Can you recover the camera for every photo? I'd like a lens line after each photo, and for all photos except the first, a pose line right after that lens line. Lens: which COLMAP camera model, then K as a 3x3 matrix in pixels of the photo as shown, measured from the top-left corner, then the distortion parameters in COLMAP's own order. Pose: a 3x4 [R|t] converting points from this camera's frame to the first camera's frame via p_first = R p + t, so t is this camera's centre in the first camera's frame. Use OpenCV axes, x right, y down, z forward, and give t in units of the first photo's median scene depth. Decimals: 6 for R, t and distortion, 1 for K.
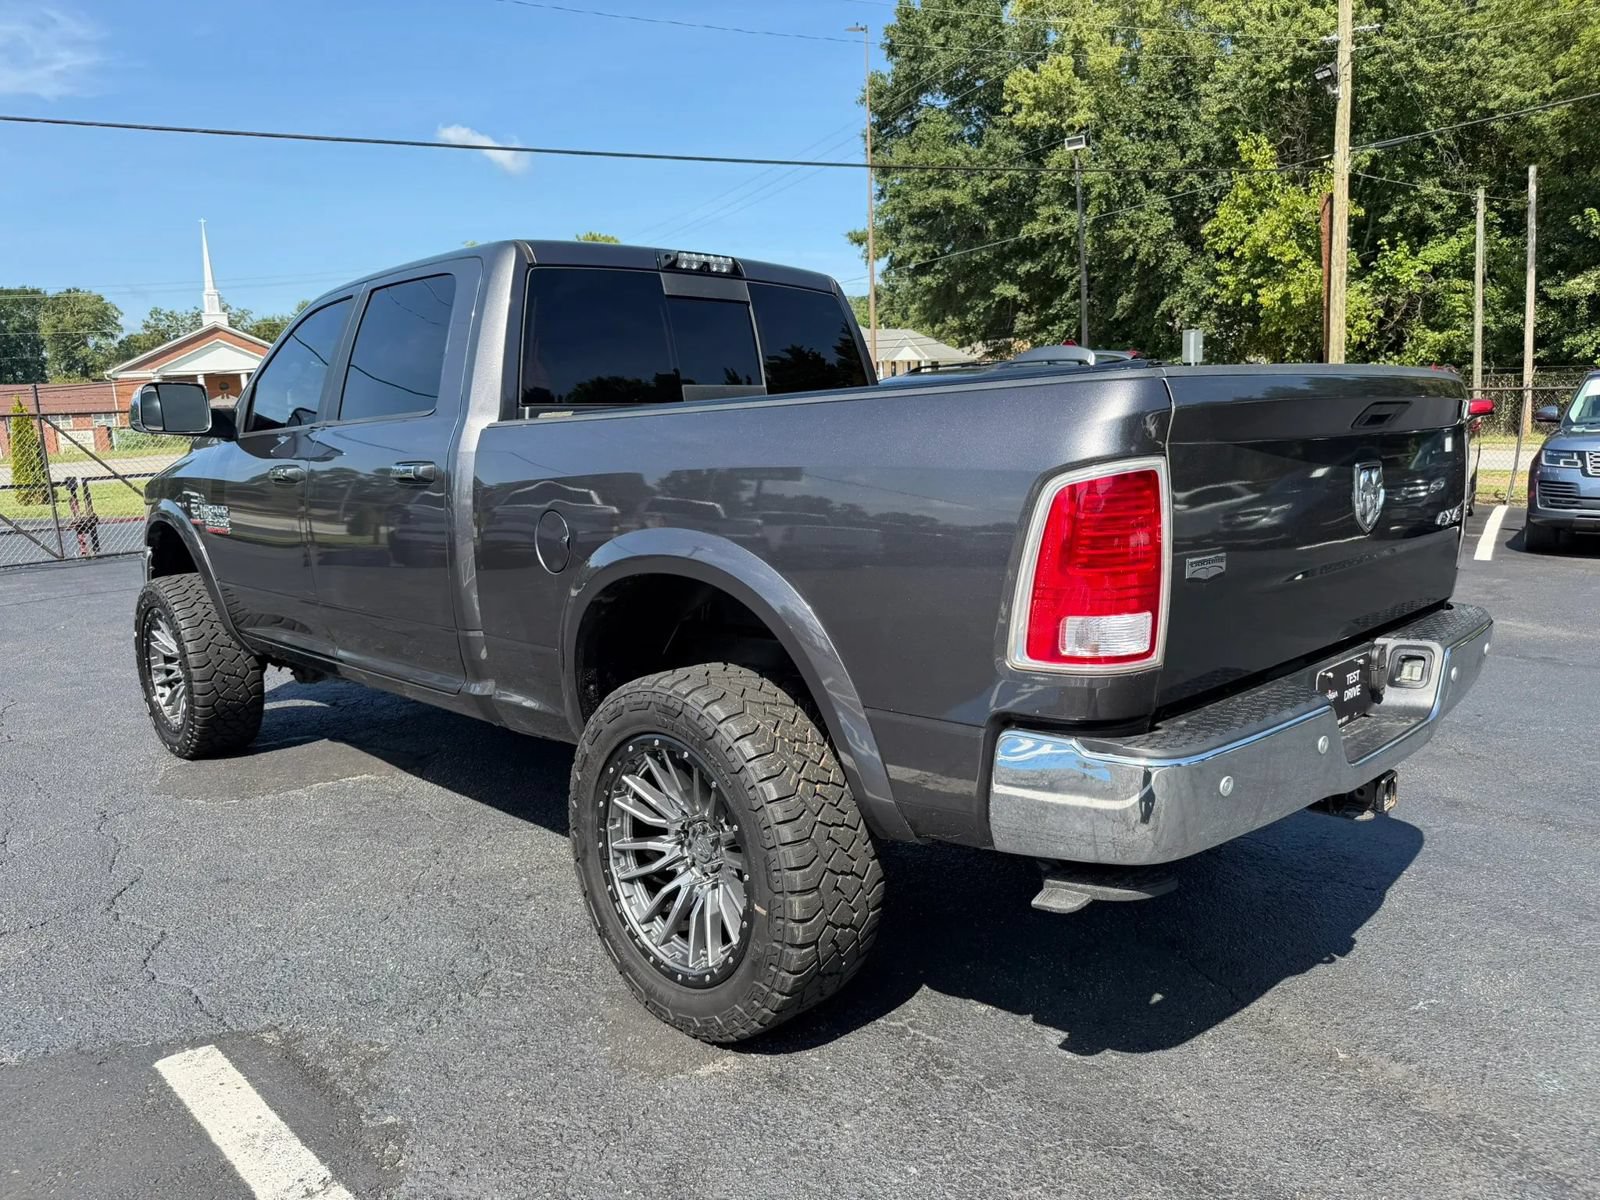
lens RADIAL K [[1171.9, 0, 800.0], [0, 1171.9, 600.0], [0, 0, 1]] dist [0.045484, -0.052076]
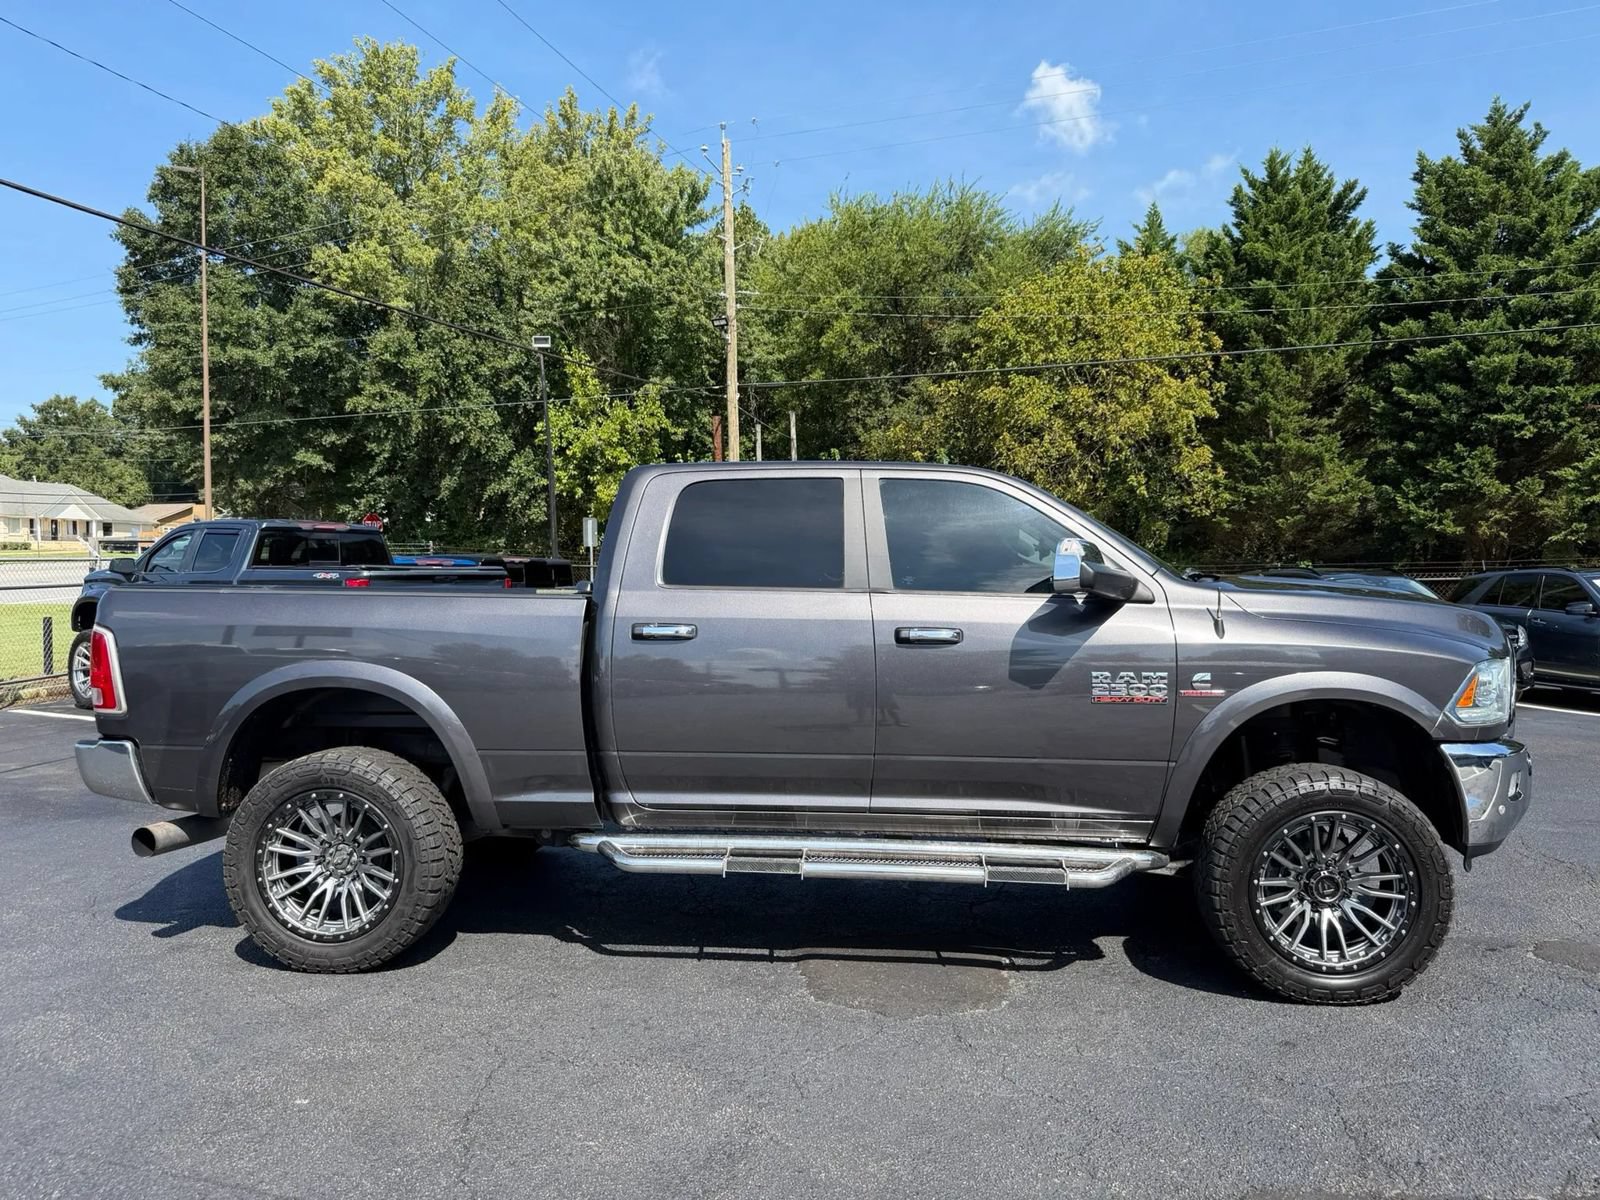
lens RADIAL K [[1173.2, 0, 803.0], [0, 1173.2, 599.7], [0, 0, 1]] dist [0.008129, 0.000984]
pose [[0.770138, 0.025566, 0.637365, -0.138210], [0.070006, 0.989773, -0.124291, -0.003233], [-0.634024, 0.140341, 0.760472, 0.037135]]
